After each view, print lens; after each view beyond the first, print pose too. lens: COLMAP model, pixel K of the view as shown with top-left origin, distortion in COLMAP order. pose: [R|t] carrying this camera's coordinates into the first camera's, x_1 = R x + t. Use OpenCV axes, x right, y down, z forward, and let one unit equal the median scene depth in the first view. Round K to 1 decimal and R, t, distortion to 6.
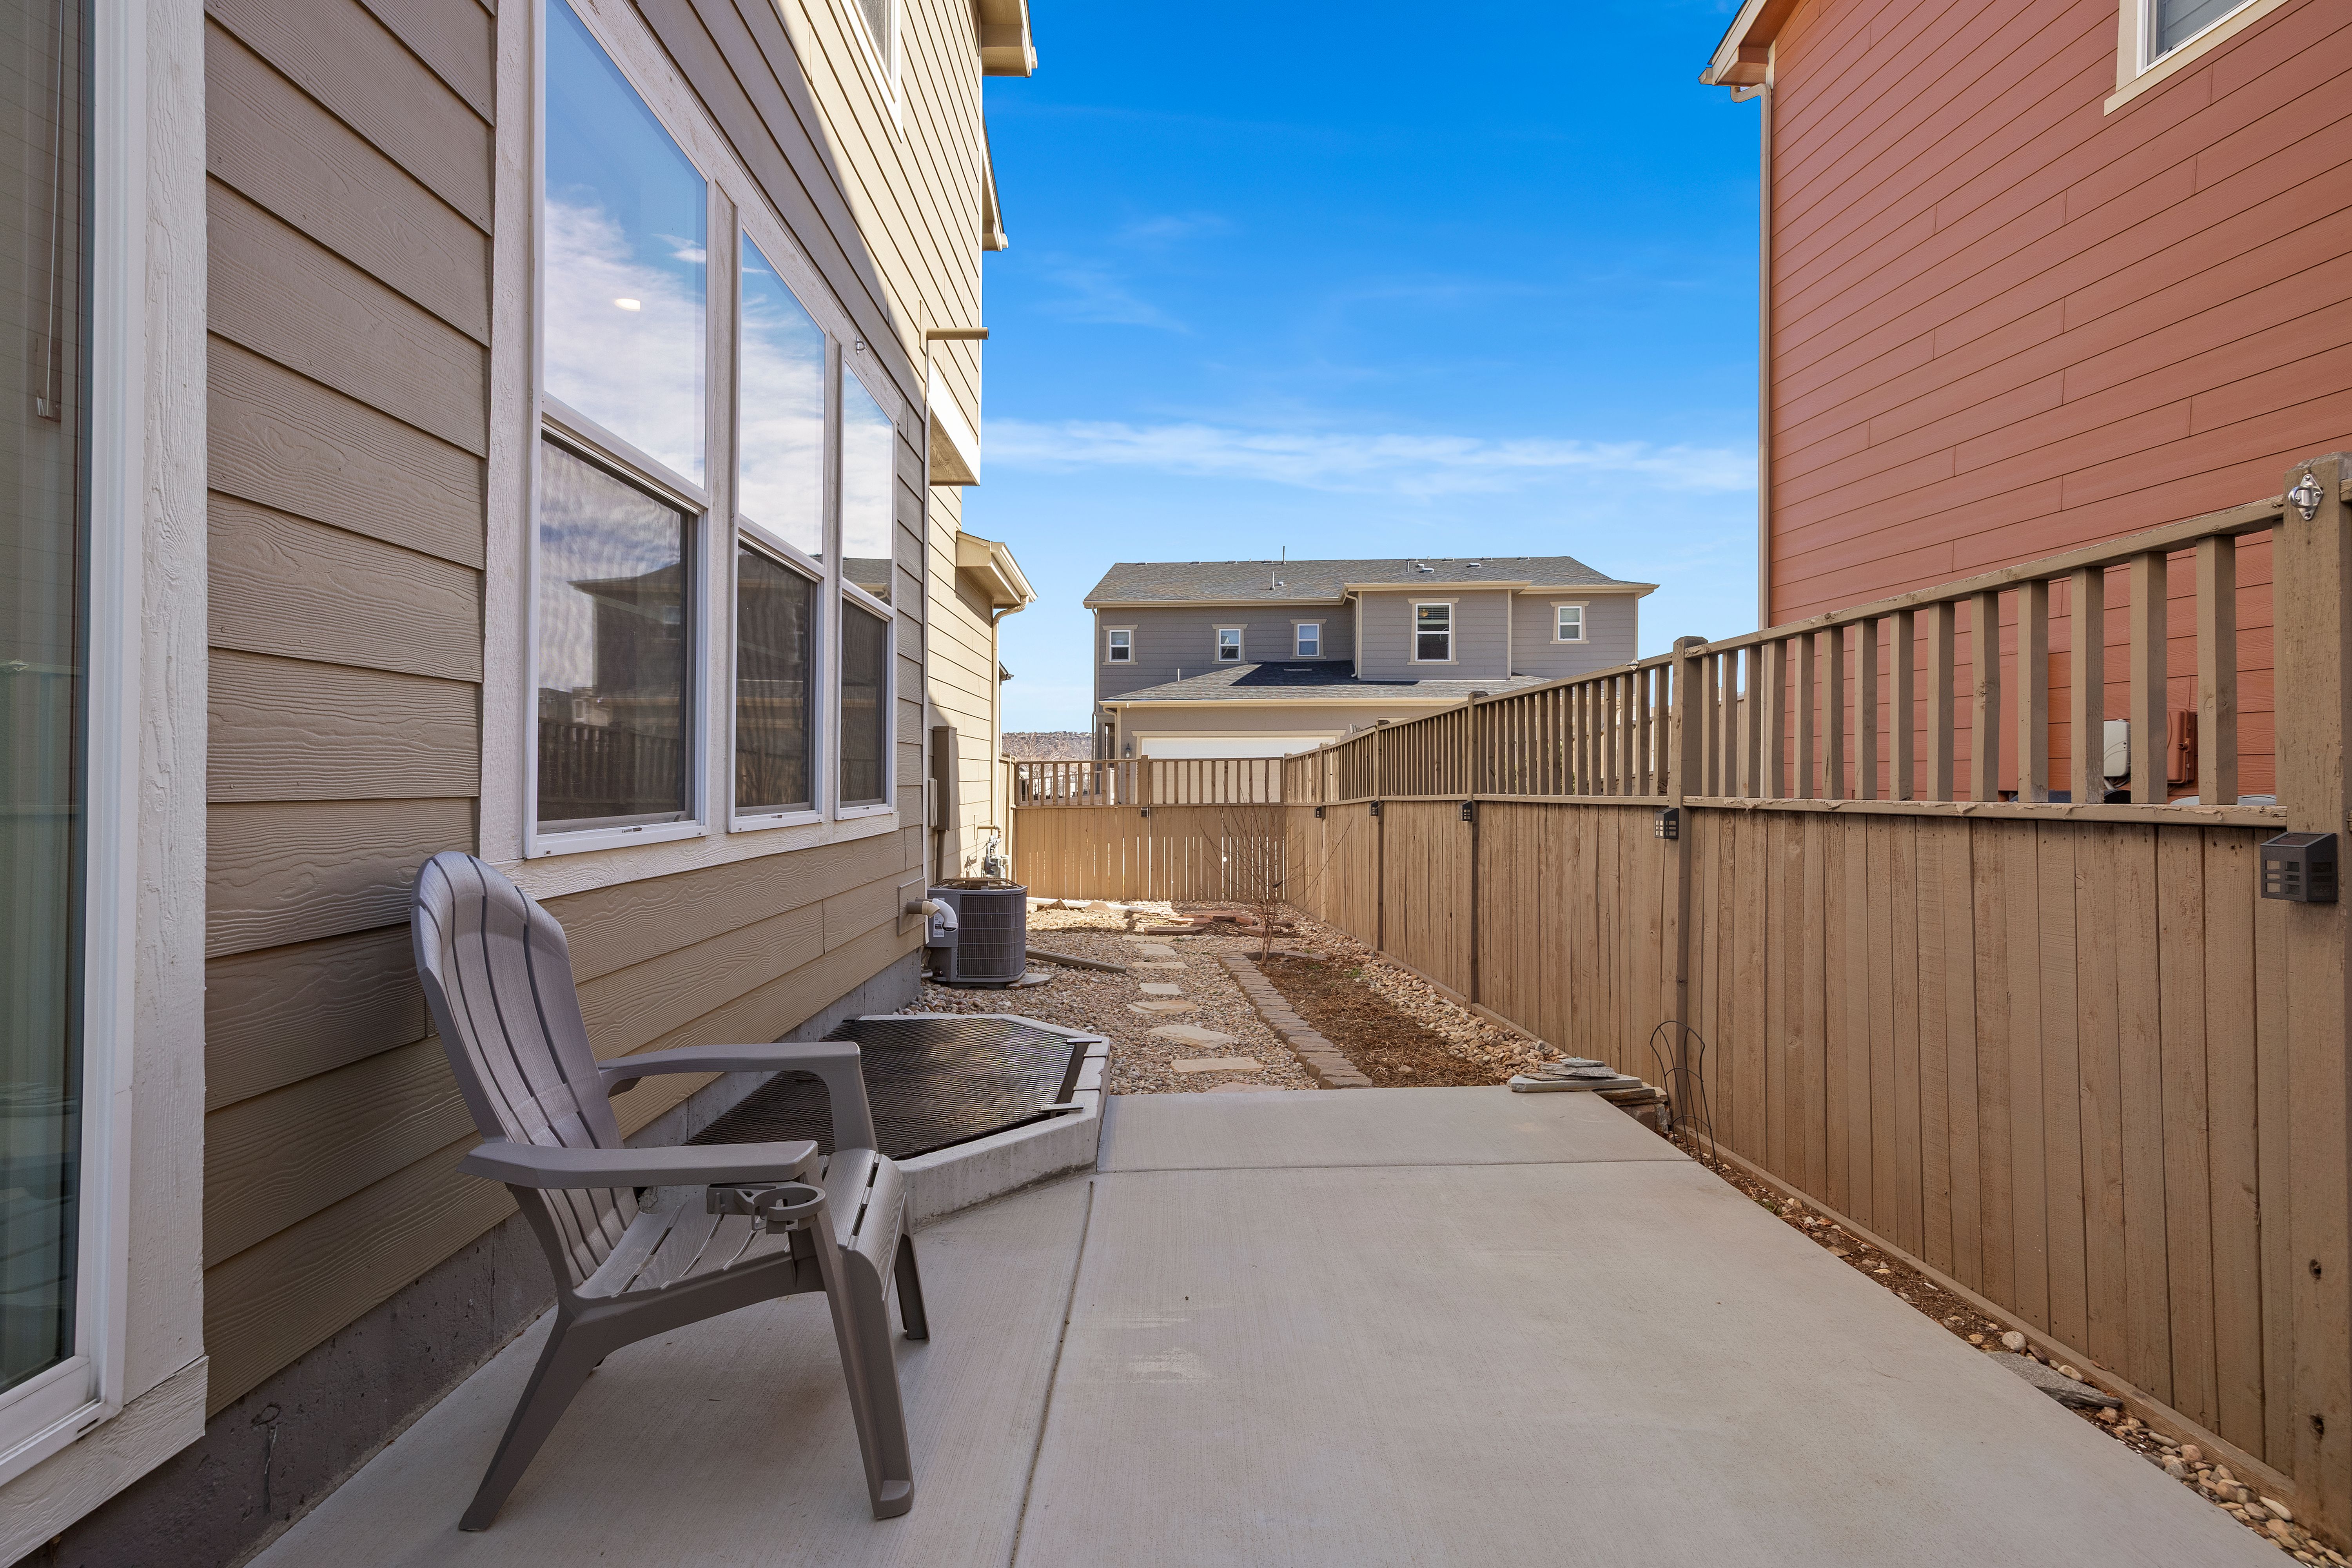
lens RADIAL K [[939.7, 0, 1176.0], [0, 939.7, 784.0], [0, 0, 1]] dist [0.000114, 0.000005]
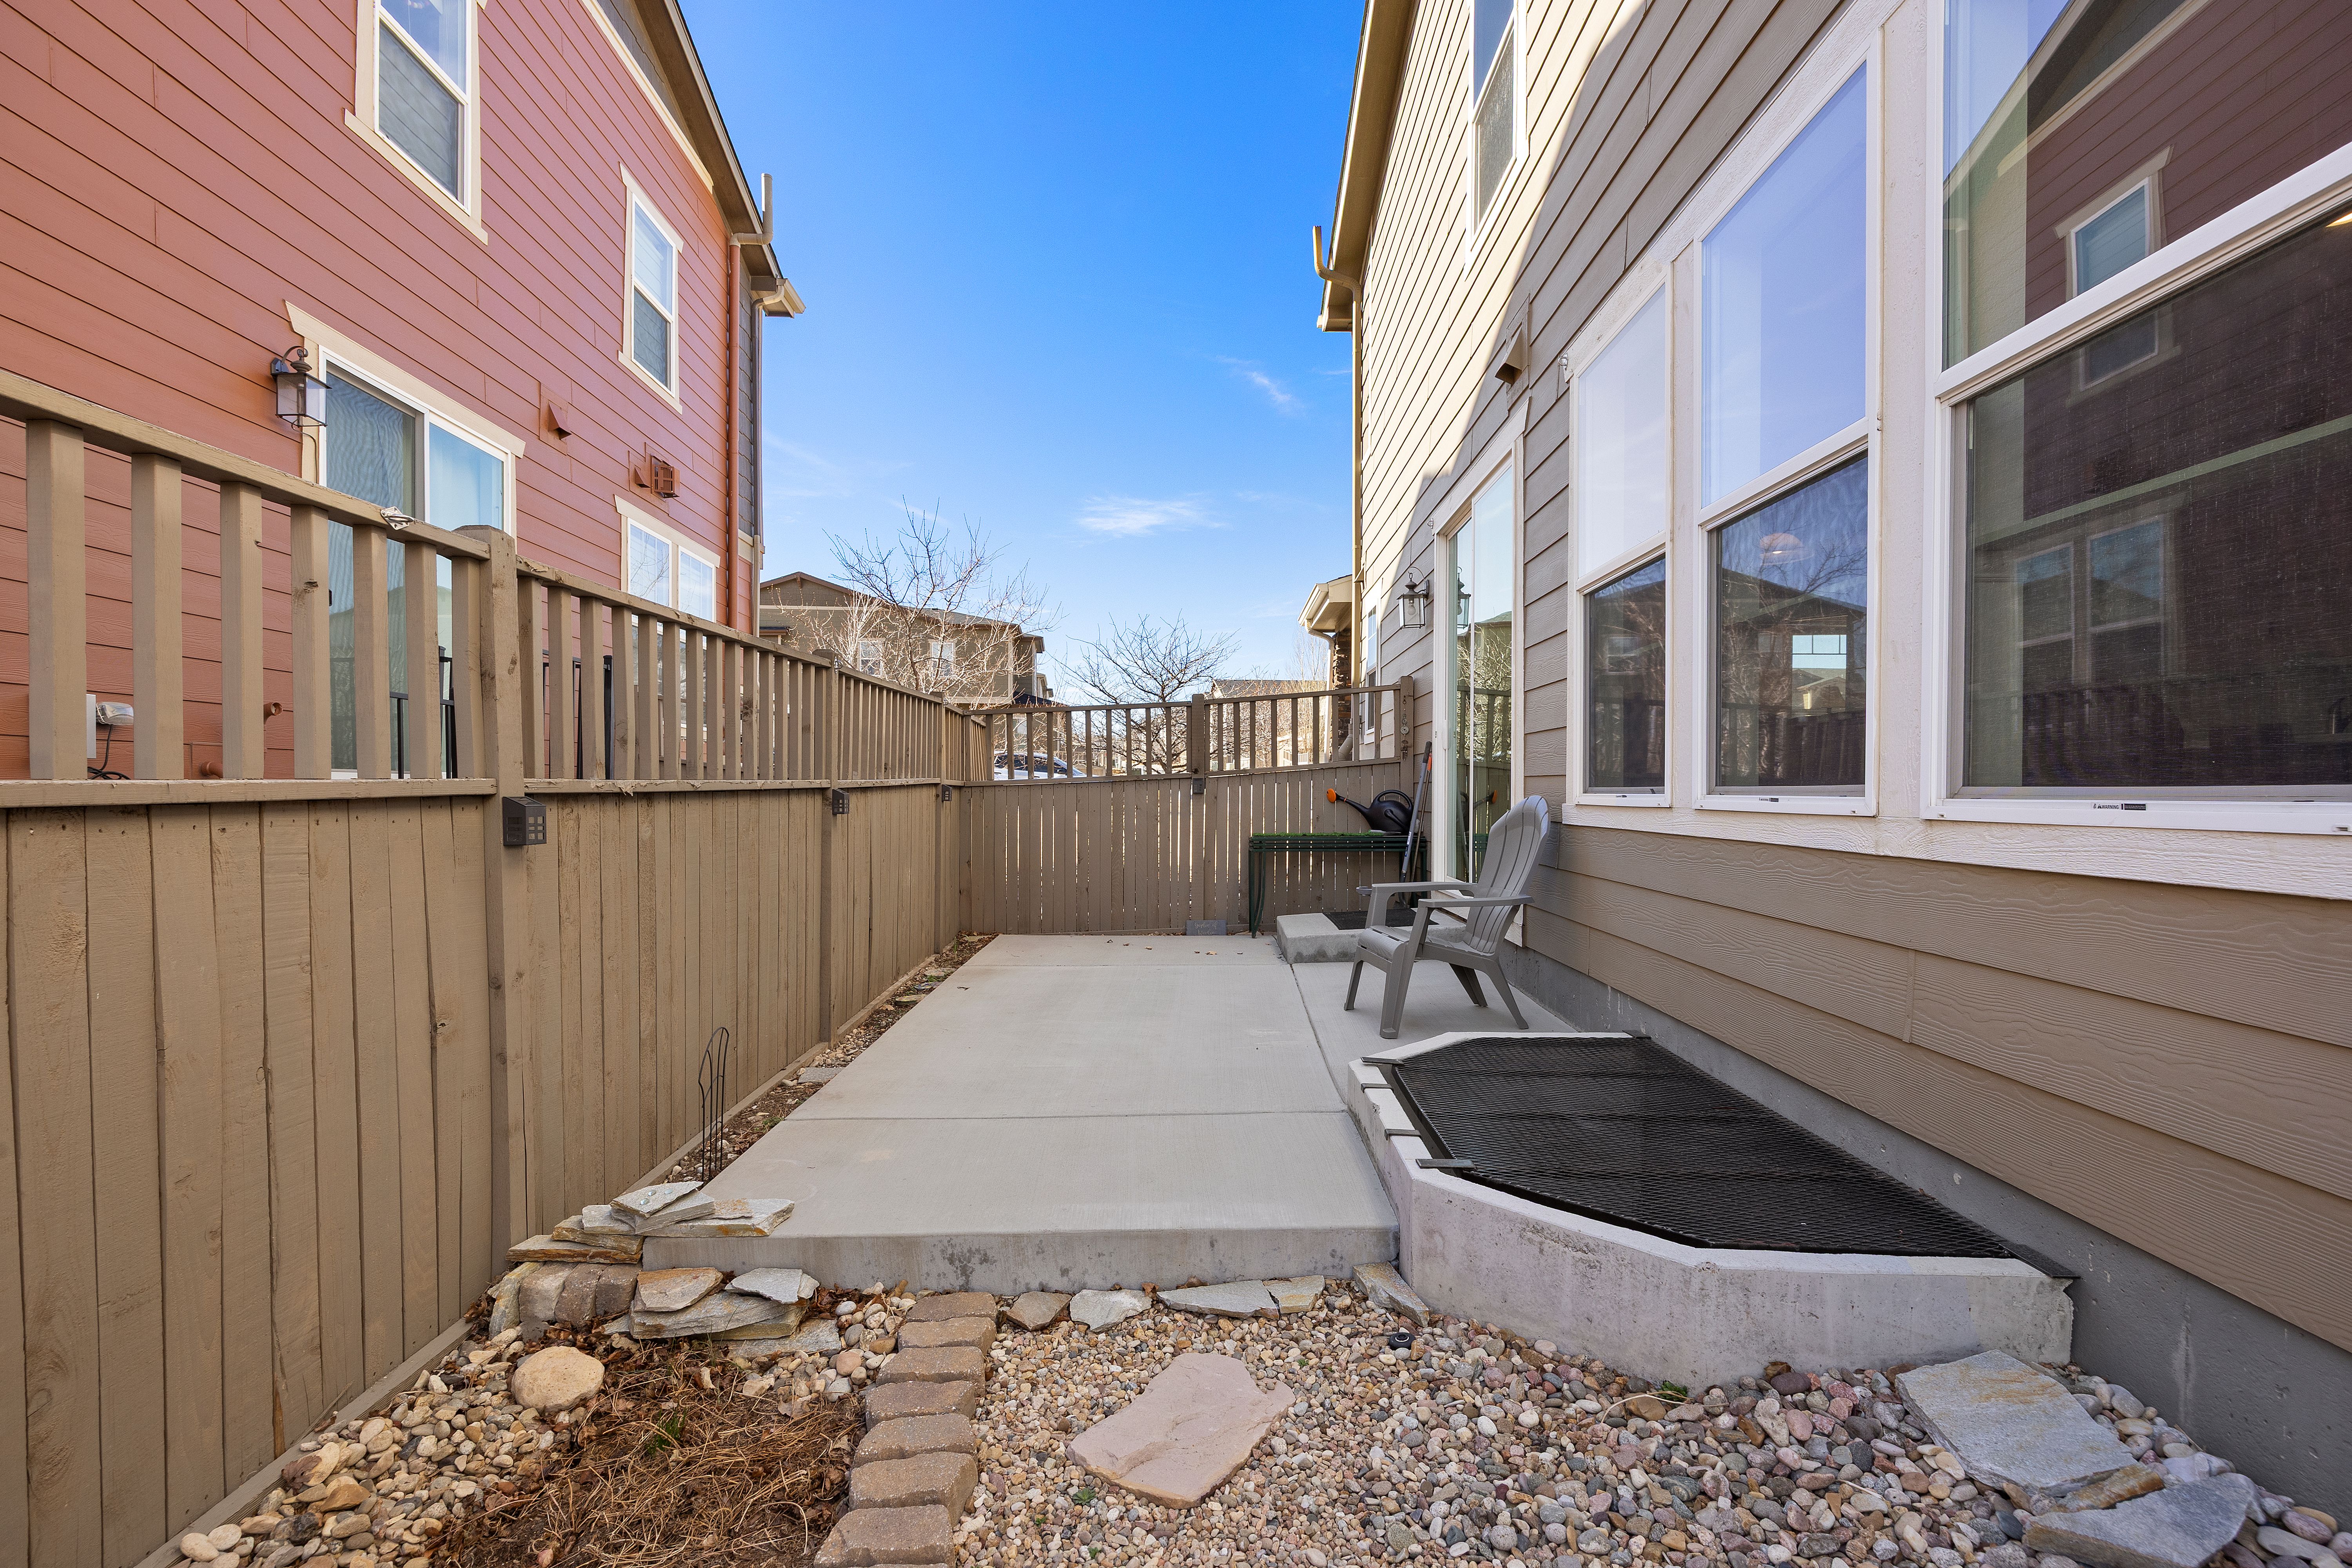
lens RADIAL K [[1114.0, 0, 1176.7], [0, 1114.0, 830.8], [0, 0, 1]] dist [0.000606, 0.000128]
pose [[-0.995579, -0.017323, 0.092315, -0.004582], [-0.013276, 0.998931, 0.044278, 0.010256], [-0.092983, 0.042857, -0.994745, 2.185882]]
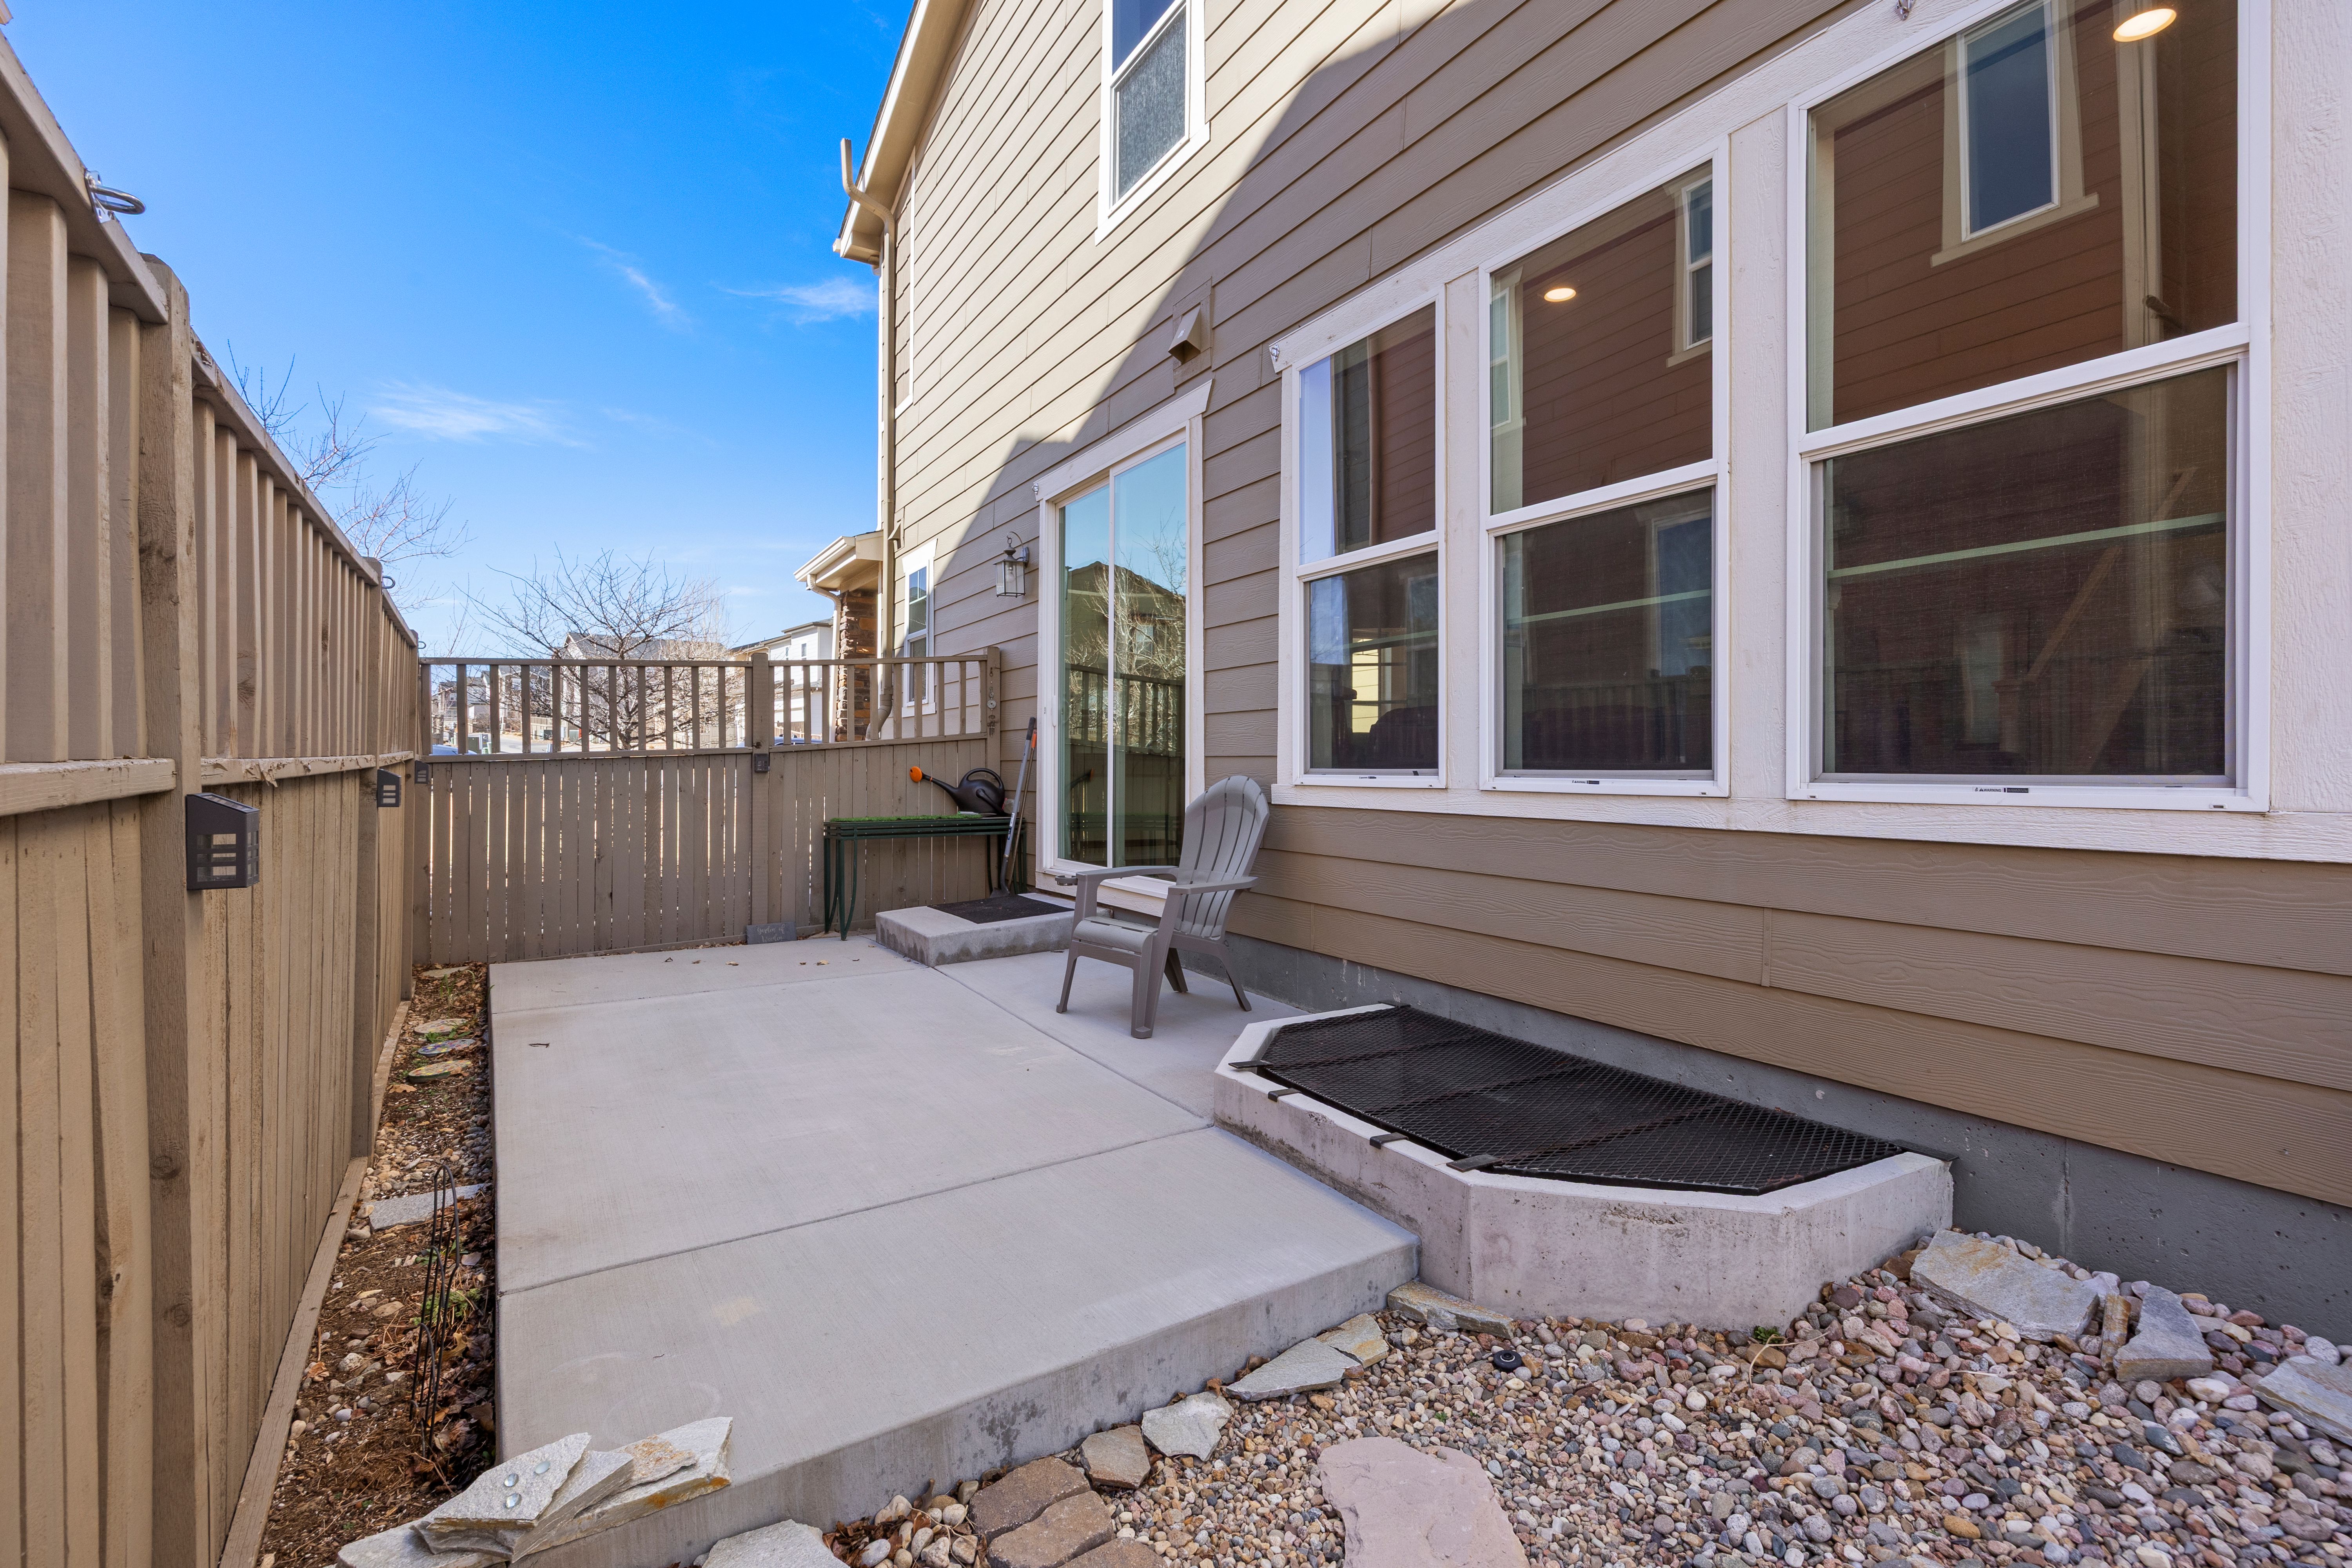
lens RADIAL K [[1139.6, 0, 1176.0], [0, 1139.6, 784.0], [0, 0, 1]] dist [0.005772, 0.000070]
pose [[-0.877427, -0.008324, -0.479638, 0.518135], [-0.018198, 0.999707, 0.015941, 0.010615], [0.479365, 0.022716, -0.877321, 1.931580]]
